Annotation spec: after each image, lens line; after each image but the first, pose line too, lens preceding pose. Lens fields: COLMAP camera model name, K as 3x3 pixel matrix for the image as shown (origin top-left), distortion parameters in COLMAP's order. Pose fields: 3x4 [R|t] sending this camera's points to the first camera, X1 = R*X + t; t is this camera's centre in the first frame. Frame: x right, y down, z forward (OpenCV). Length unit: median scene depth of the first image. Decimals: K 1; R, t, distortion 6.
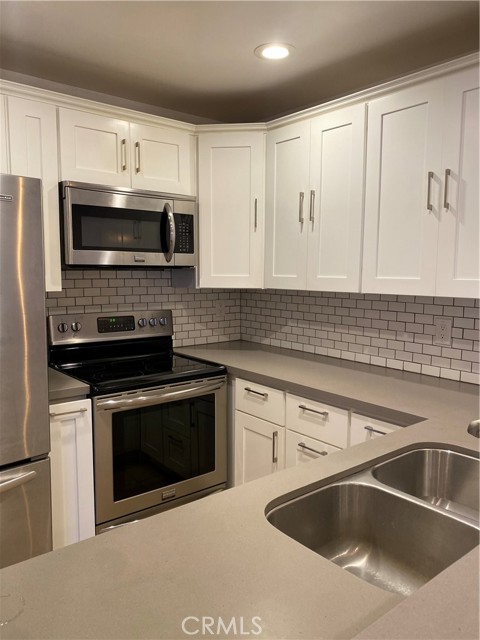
lens RADIAL K [[486.2, 0, 238.9], [0, 486.2, 319.1], [0, 0, 1]] dist [0.047762, -0.060072]
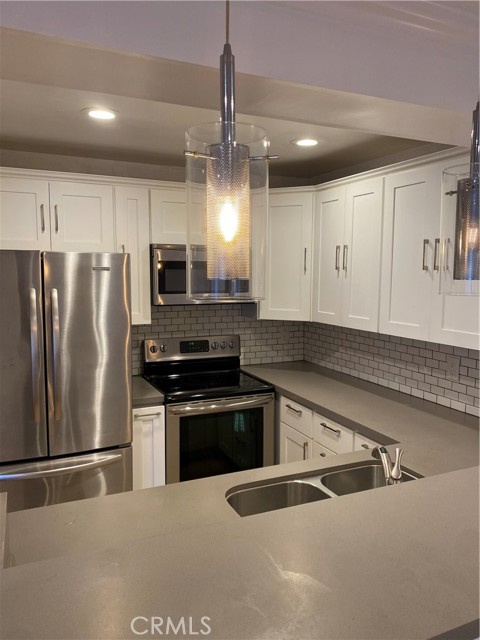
lens RADIAL K [[486.2, 0, 235.9], [0, 486.2, 319.7], [0, 0, 1]] dist [0.047762, -0.060072]
pose [[0.966291, 0.024618, -0.256271, 0.206937], [-0.025117, 0.999684, 0.001323, -0.075149], [0.256222, 0.005158, 0.966604, -0.237267]]
